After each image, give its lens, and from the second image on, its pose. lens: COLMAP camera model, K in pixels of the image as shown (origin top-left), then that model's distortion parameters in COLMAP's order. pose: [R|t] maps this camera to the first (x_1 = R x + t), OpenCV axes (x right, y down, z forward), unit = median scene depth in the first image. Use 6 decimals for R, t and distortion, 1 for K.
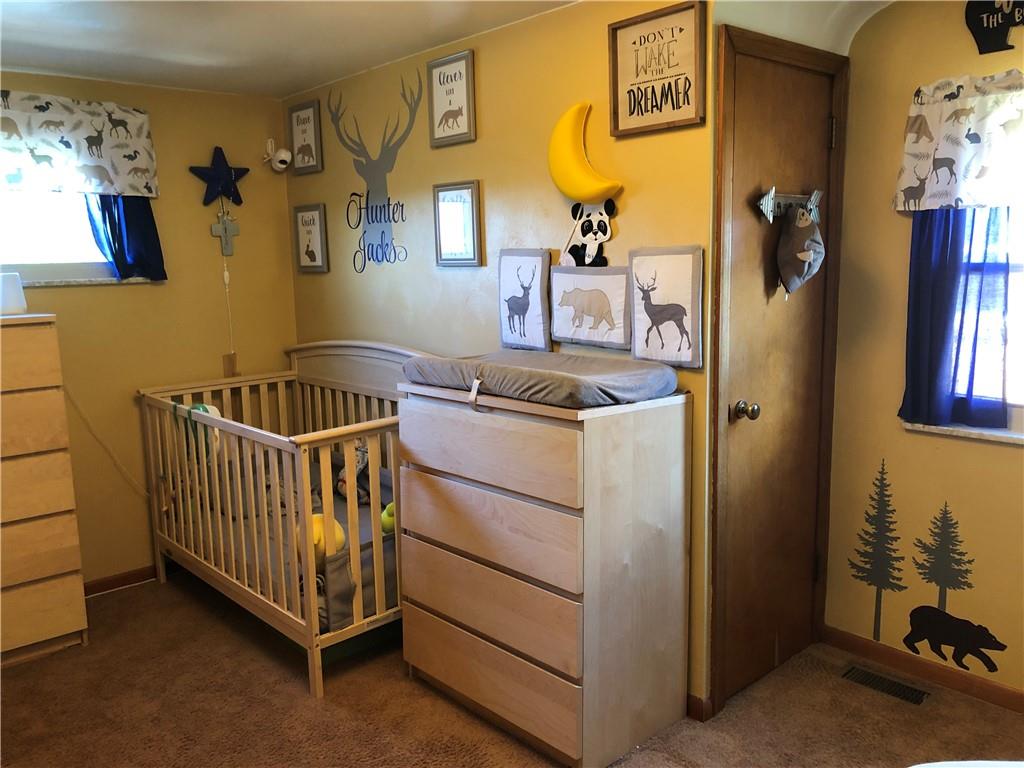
lens RADIAL K [[839.7, 0, 506.8], [0, 839.7, 382.8], [0, 0, 1]] dist [0.052080, -0.089005]
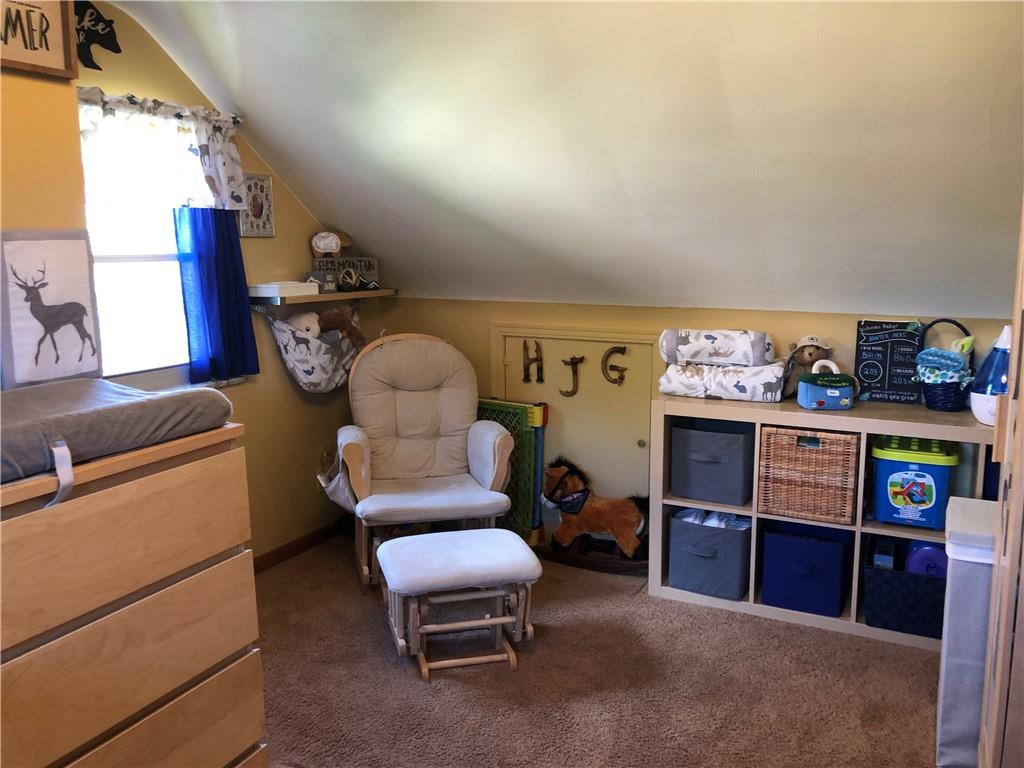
lens RADIAL K [[839.7, 0, 506.8], [0, 839.7, 382.8], [0, 0, 1]] dist [0.052080, -0.089005]
pose [[-0.384069, -0.126469, 0.914602, -0.681570], [0.149436, 0.969000, 0.196743, -0.114480], [-0.911131, 0.212237, -0.353264, 0.916623]]
